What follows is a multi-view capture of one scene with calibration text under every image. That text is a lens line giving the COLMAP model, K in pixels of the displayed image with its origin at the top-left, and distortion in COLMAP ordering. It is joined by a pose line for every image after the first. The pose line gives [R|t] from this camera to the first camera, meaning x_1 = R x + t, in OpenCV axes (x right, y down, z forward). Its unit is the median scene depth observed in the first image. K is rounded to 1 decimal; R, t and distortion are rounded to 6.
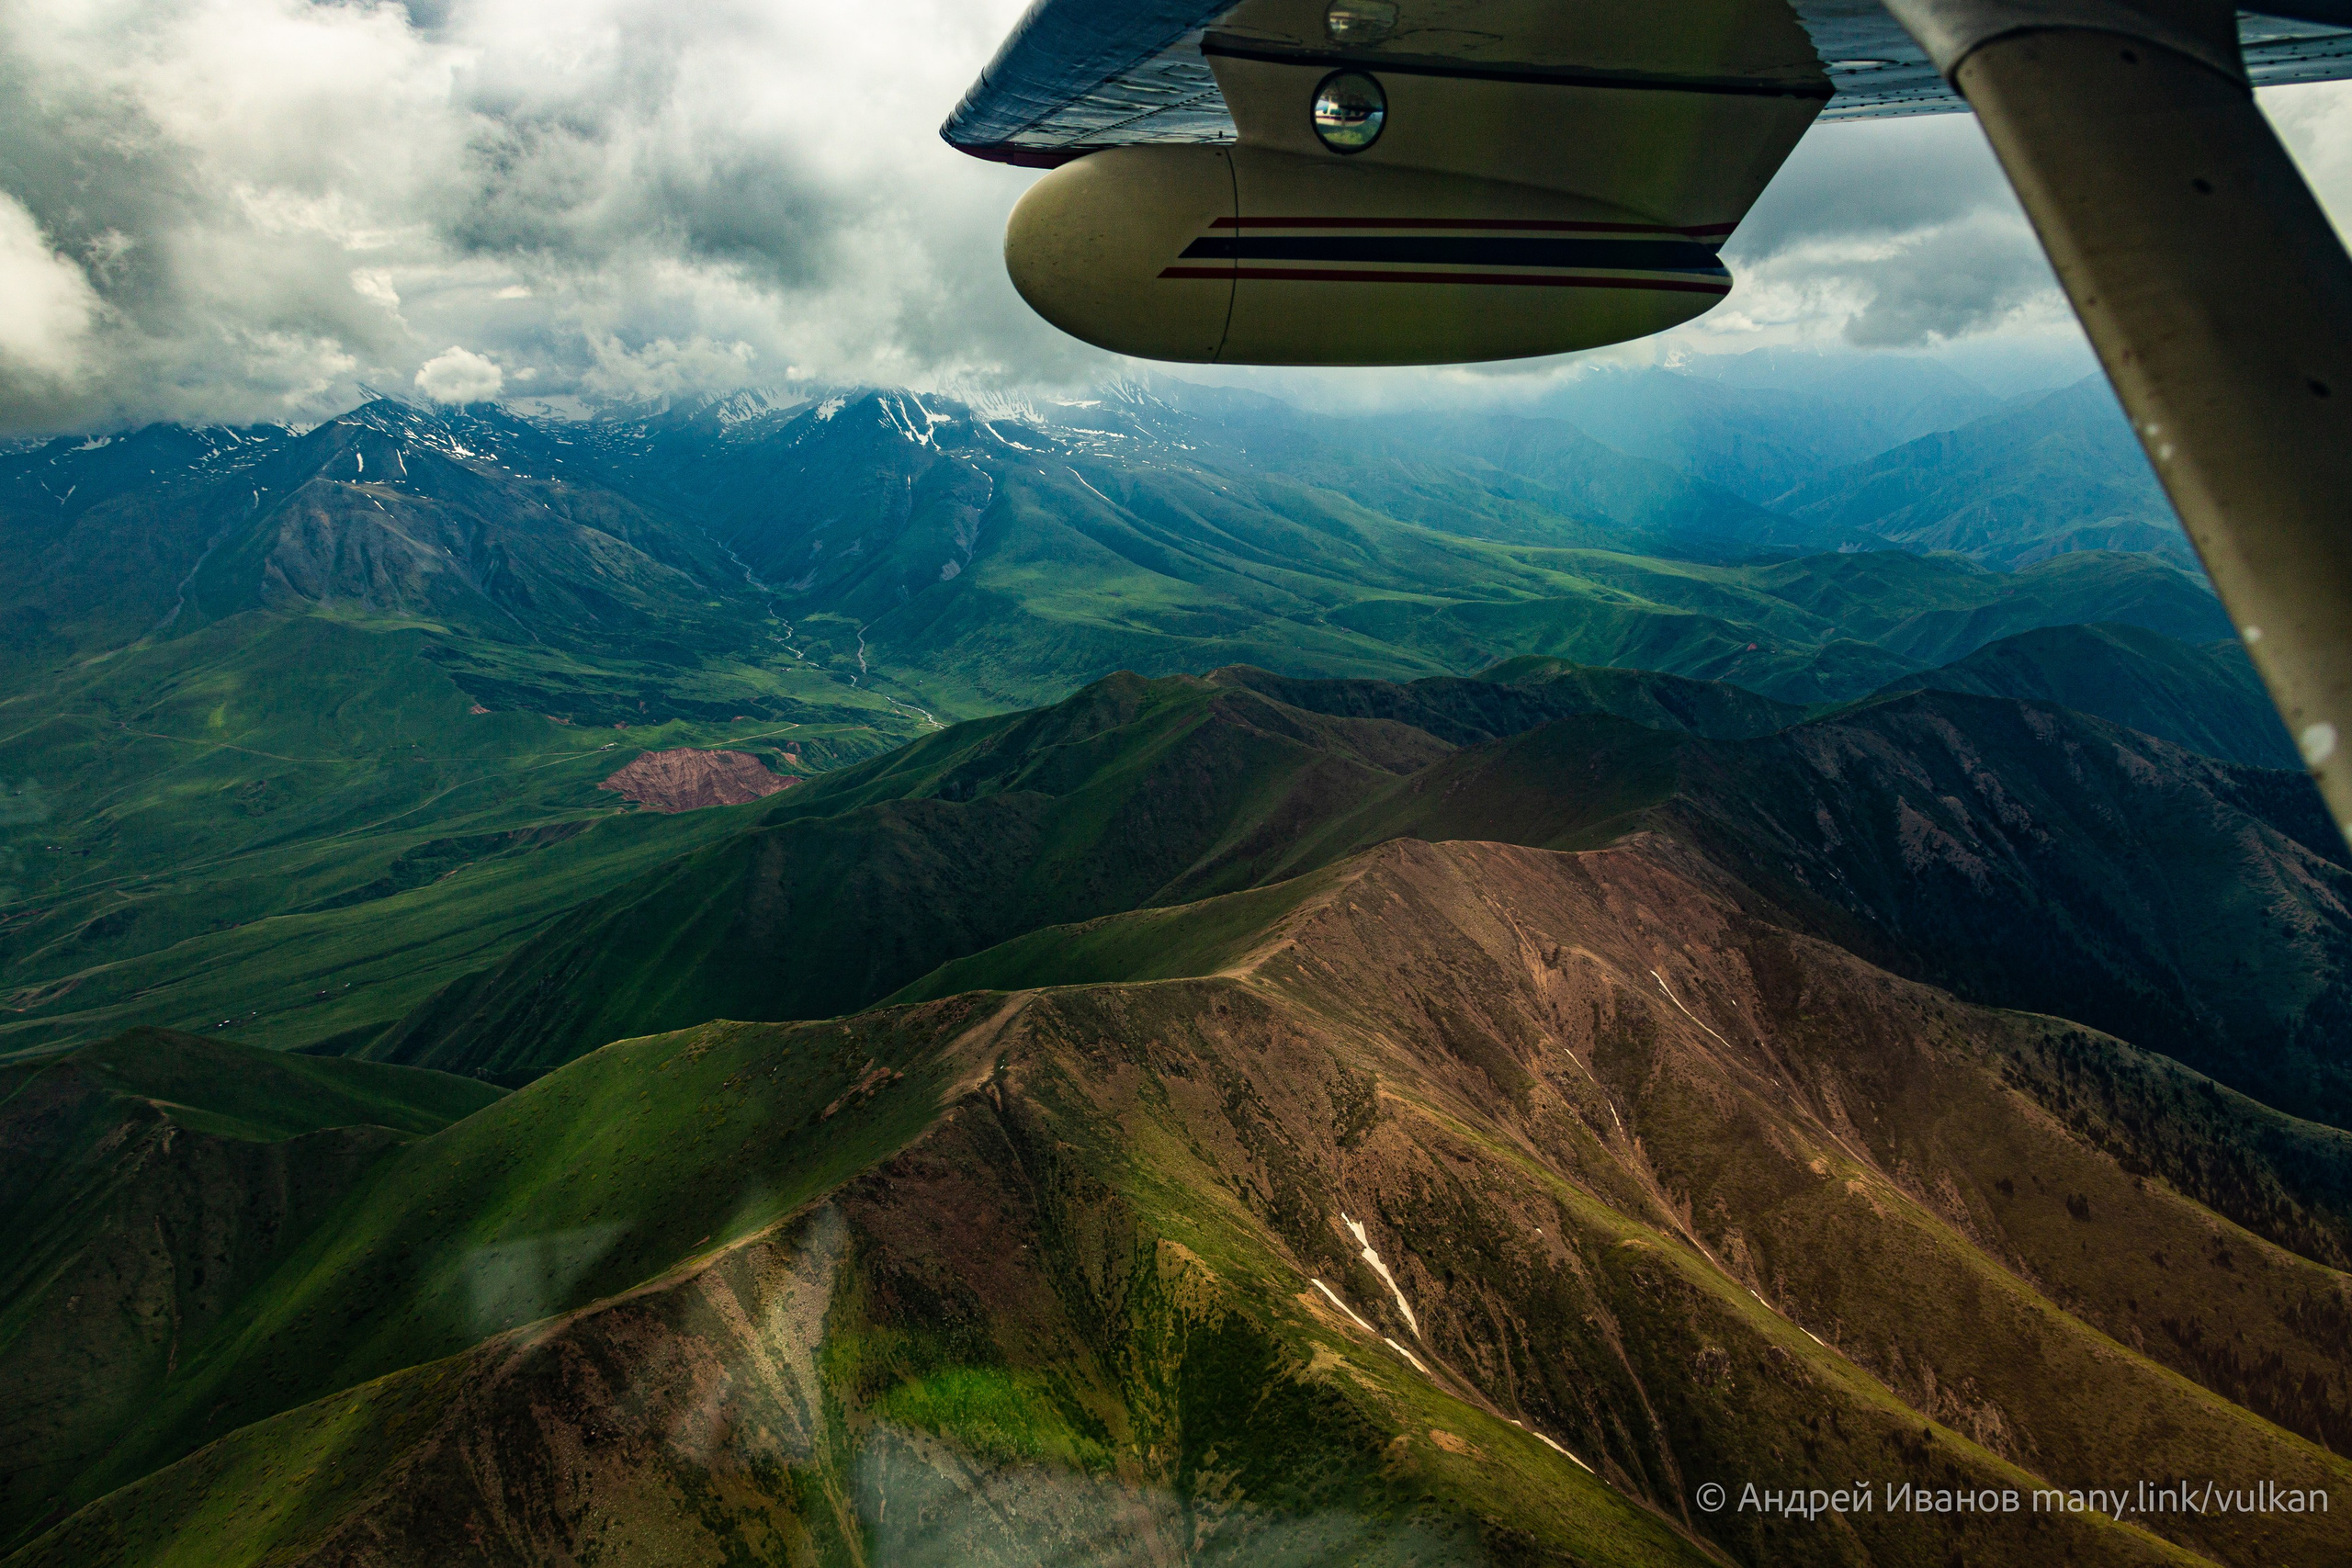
lens RADIAL K [[1800.1, 0, 1176.0], [0, 1800.1, 784.0], [0, 0, 1]] dist [0.060812, -0.072794]
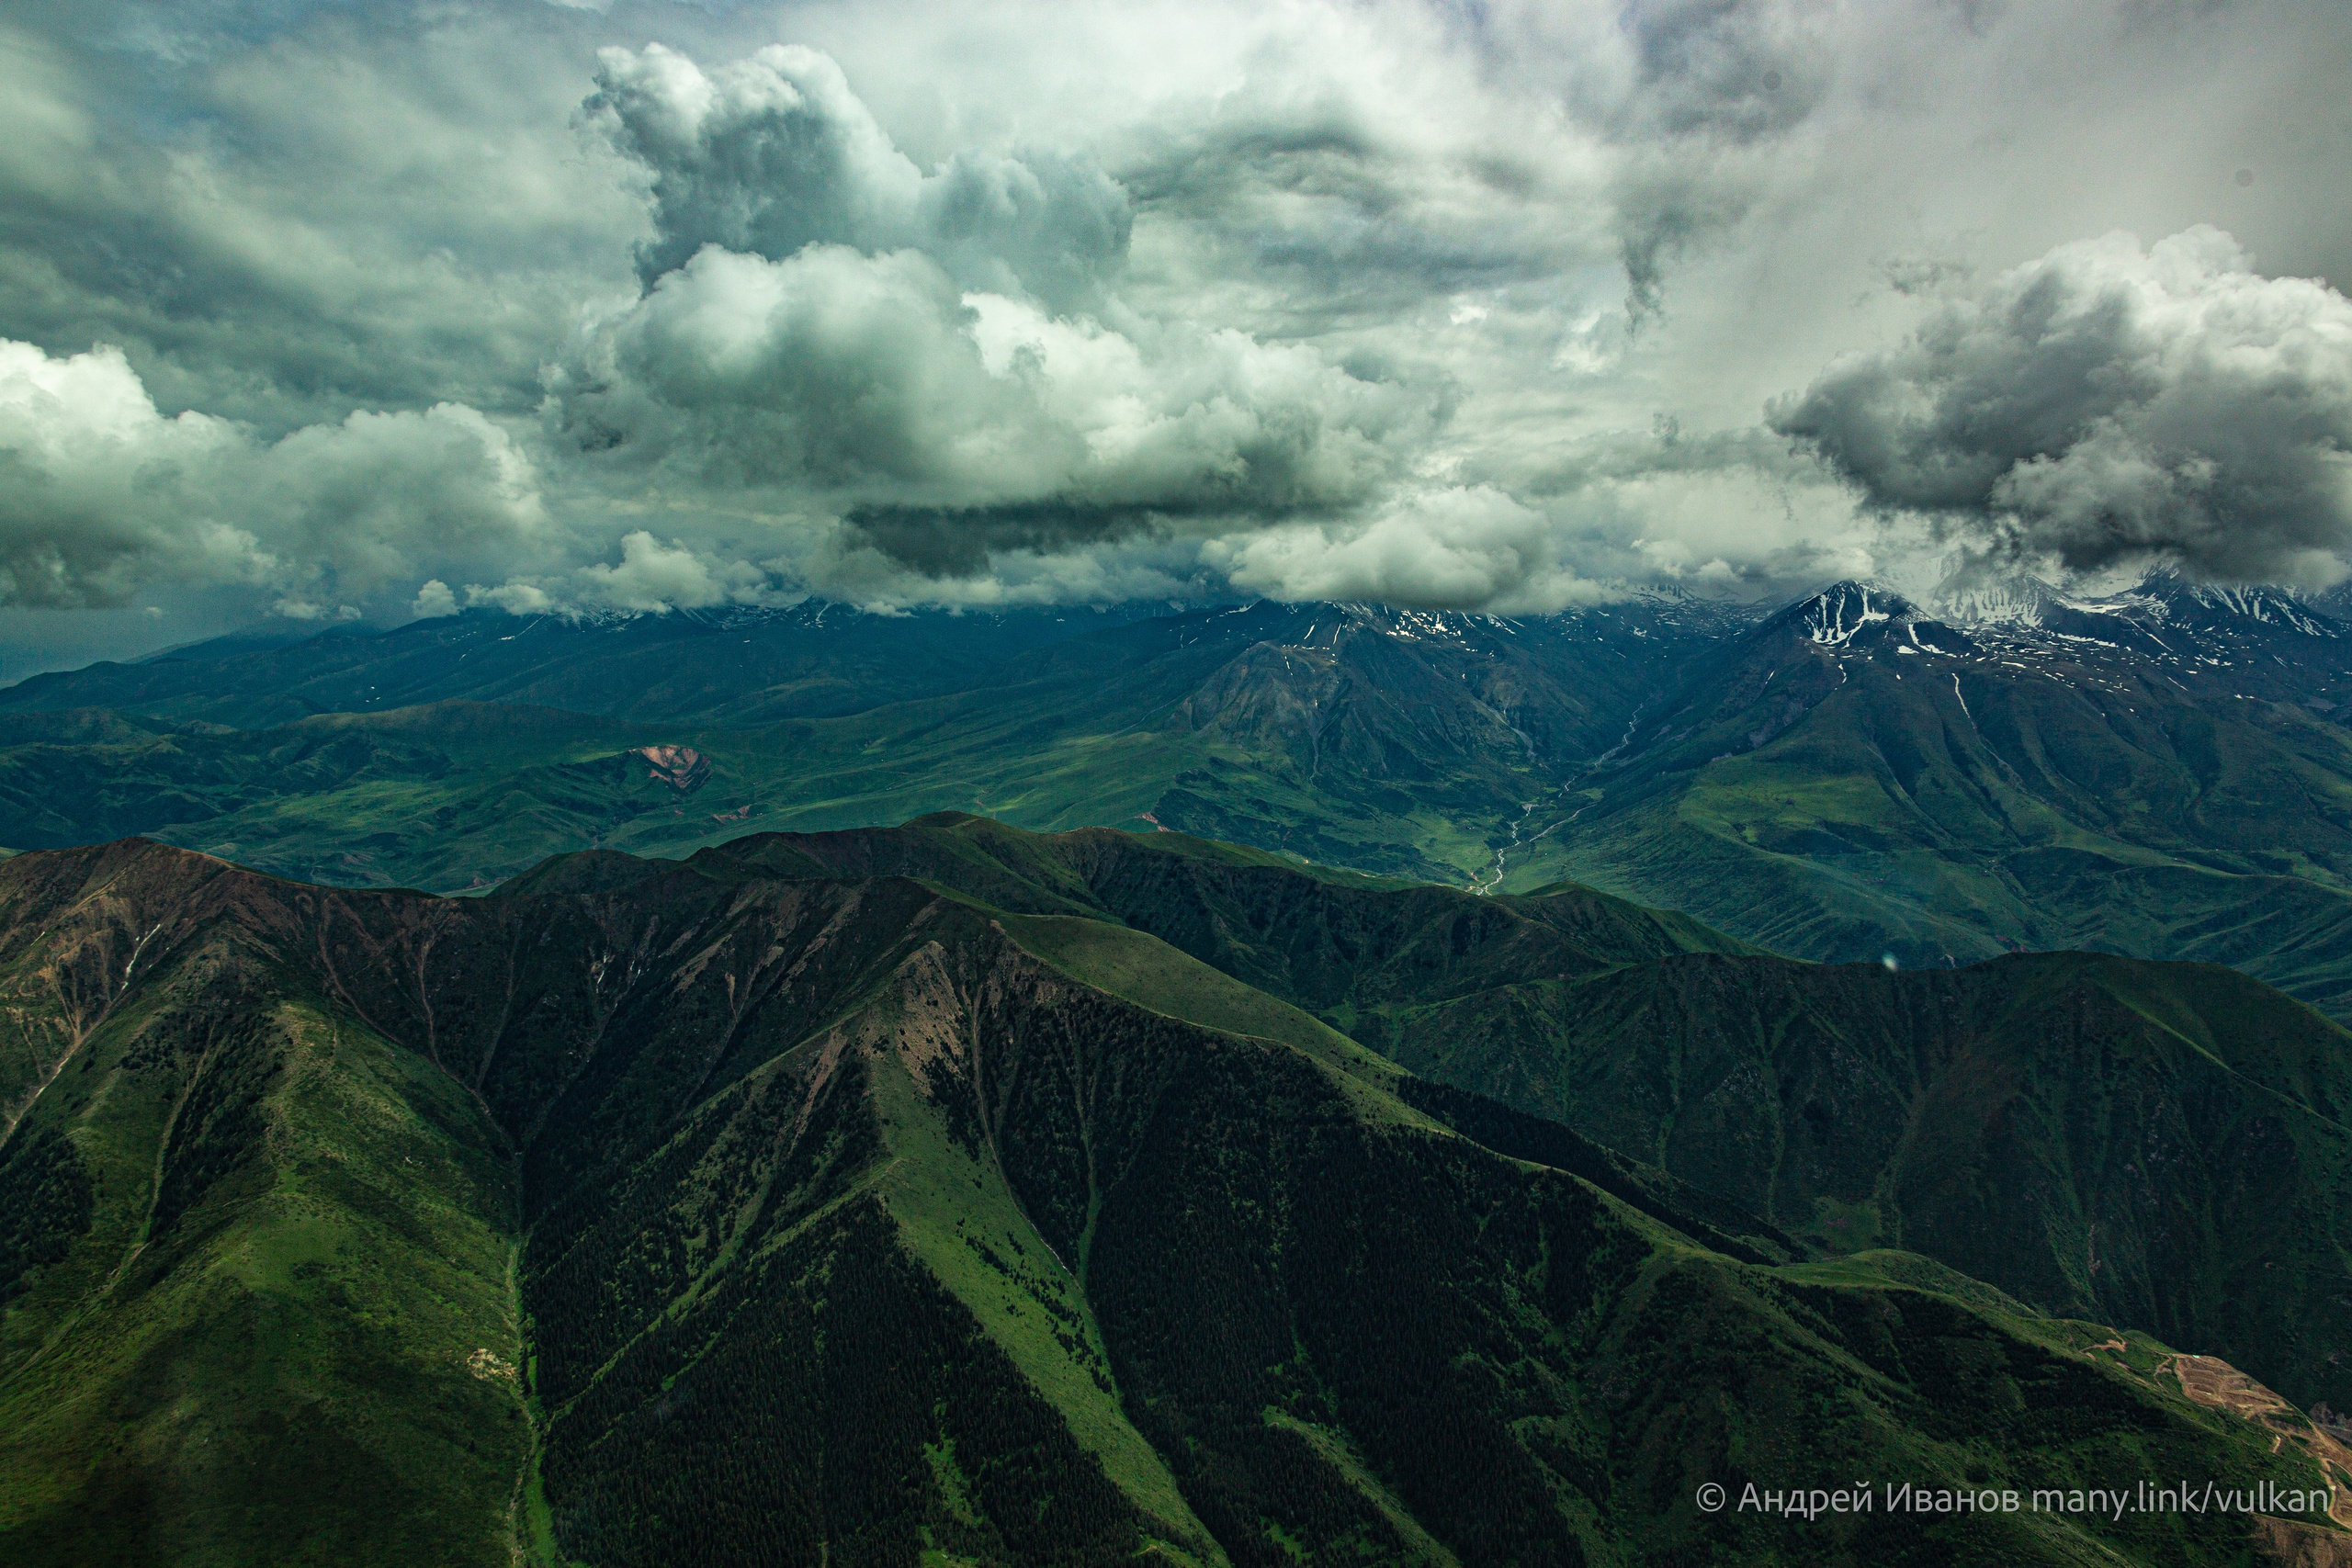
lens RADIAL K [[1800.1, 0, 1176.0], [0, 1800.1, 784.0], [0, 0, 1]] dist [0.060812, -0.072794]
pose [[0.631987, 0.119340, -0.765736, 2.363925], [-0.187707, 0.982223, -0.001841, -0.237574], [0.751904, 0.144897, 0.643153, 0.534214]]
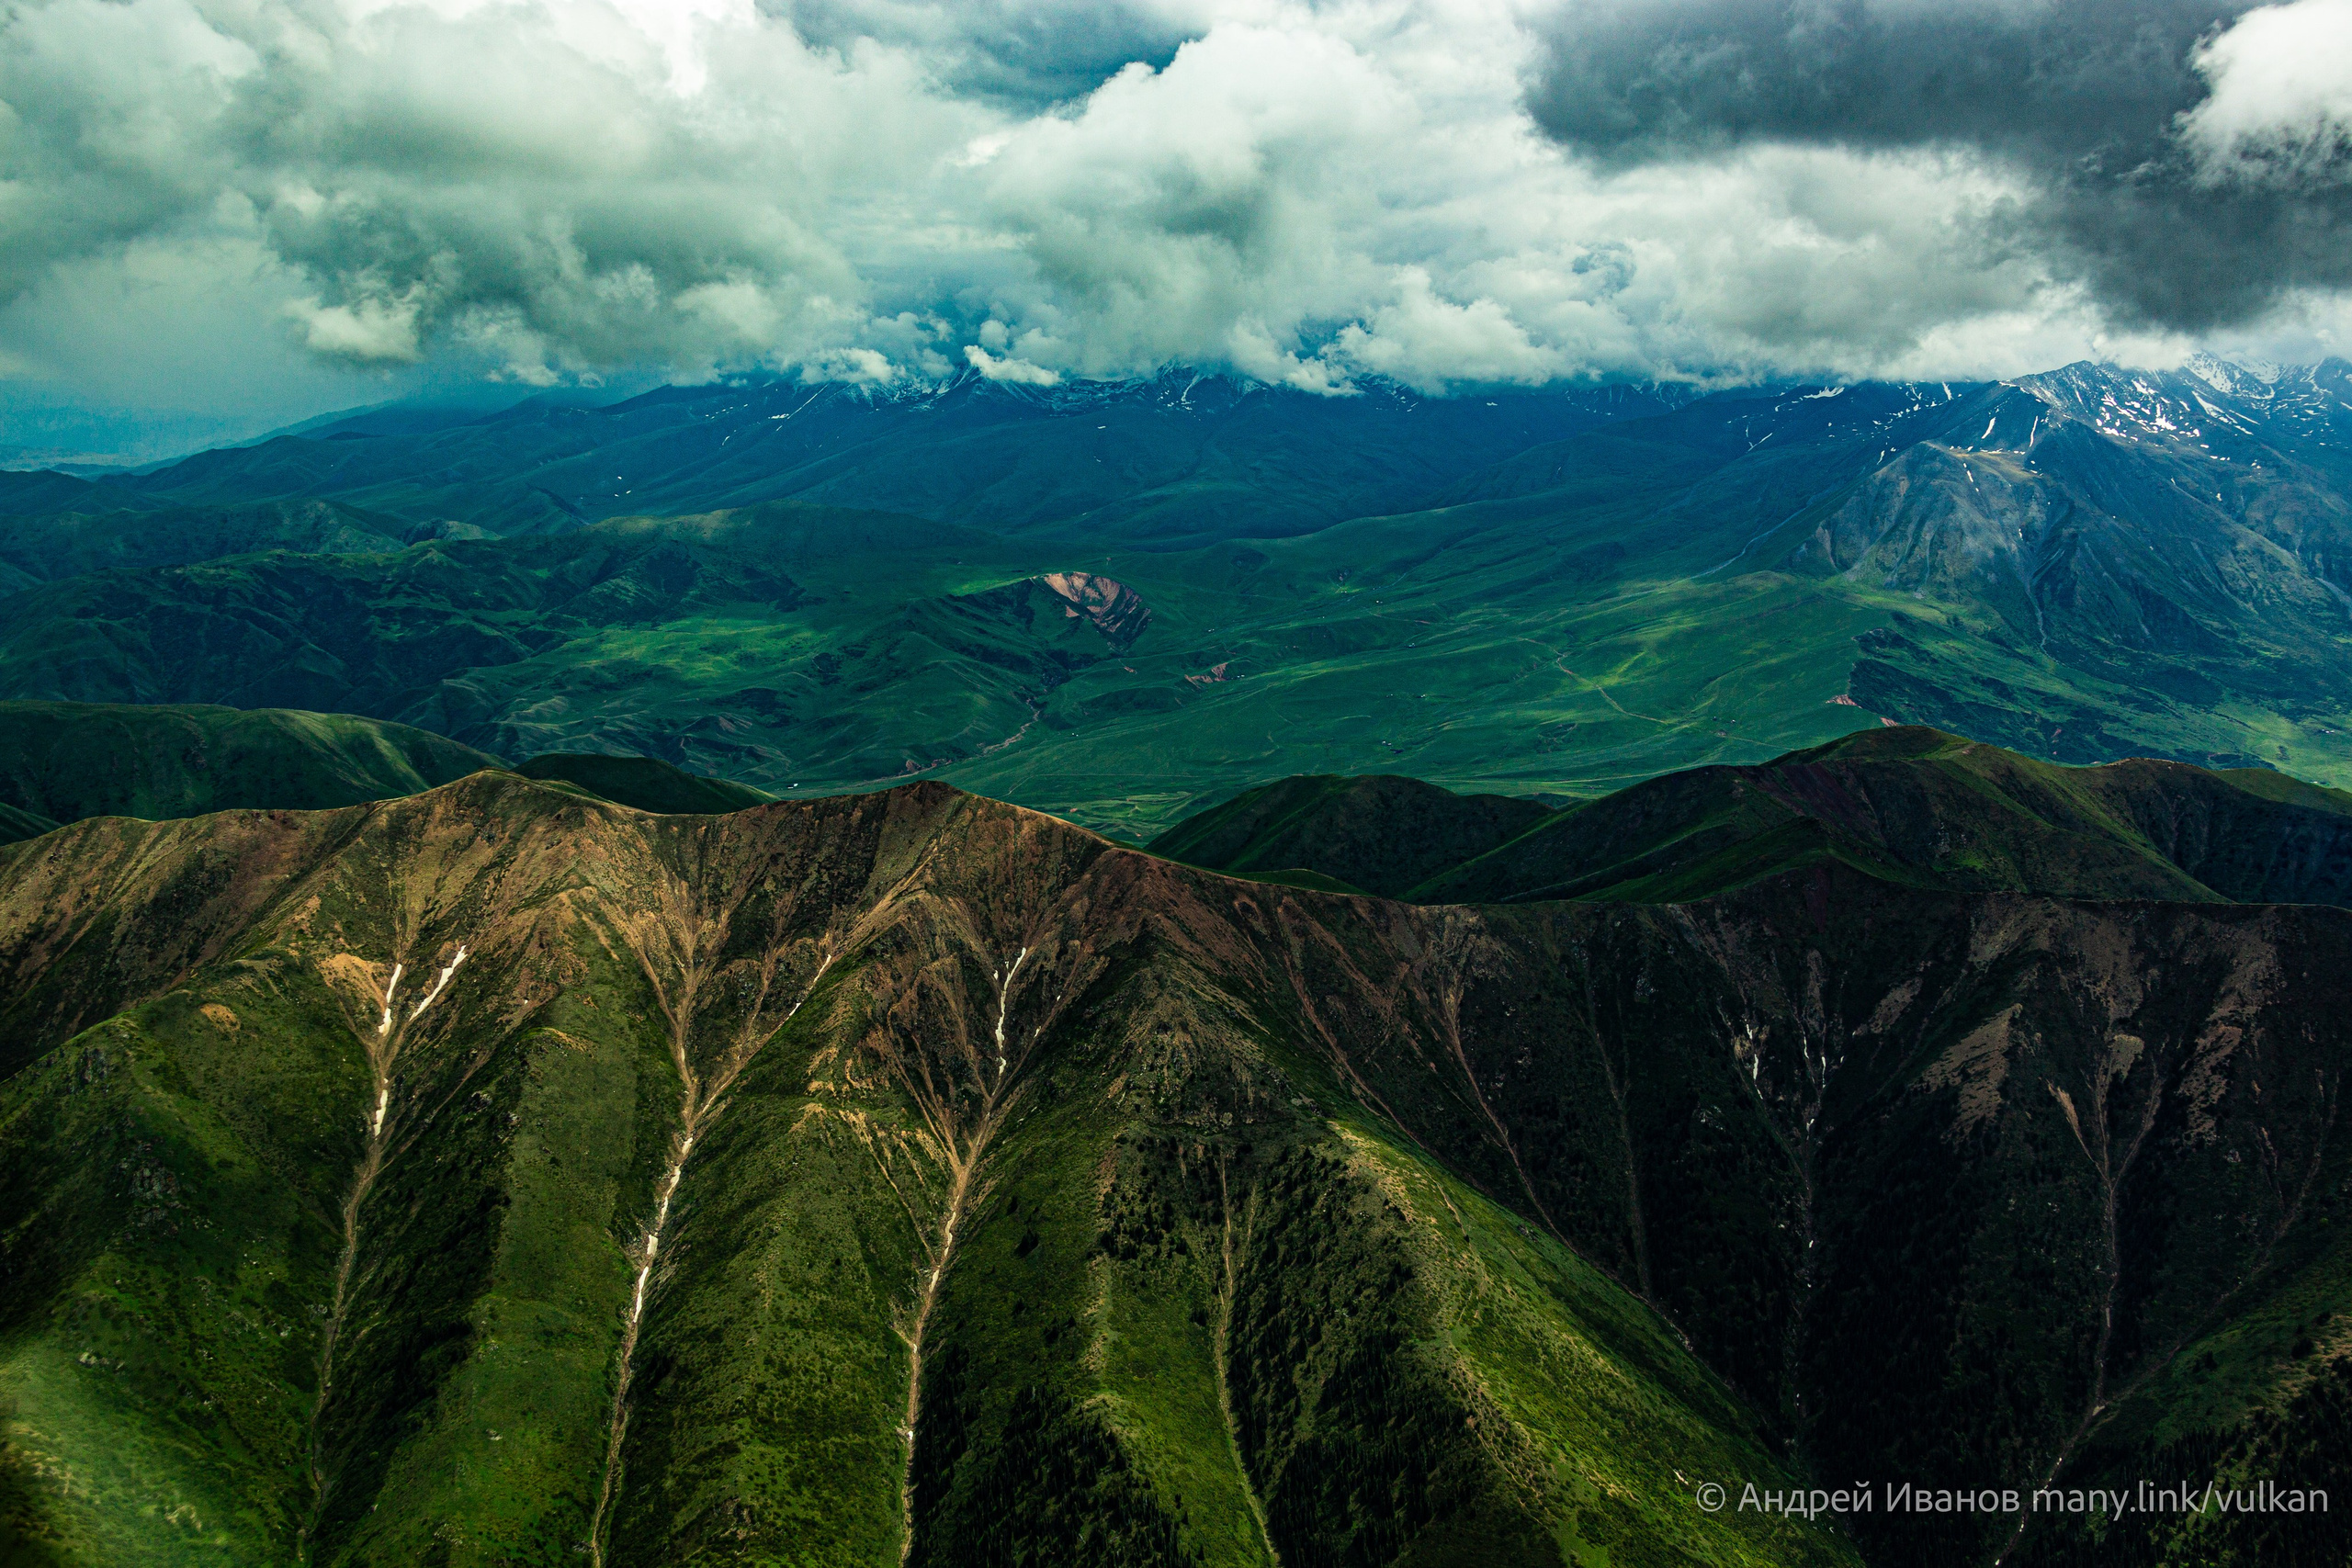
lens RADIAL K [[2205.3, 0, 1176.0], [0, 2205.3, 784.0], [0, 0, 1]] dist [0.070168, -0.011439]
pose [[0.548883, 0.201703, -0.811198, 1.335721], [-0.214119, 0.971999, 0.096806, -0.135570], [0.808010, 0.120558, 0.576702, 0.298298]]
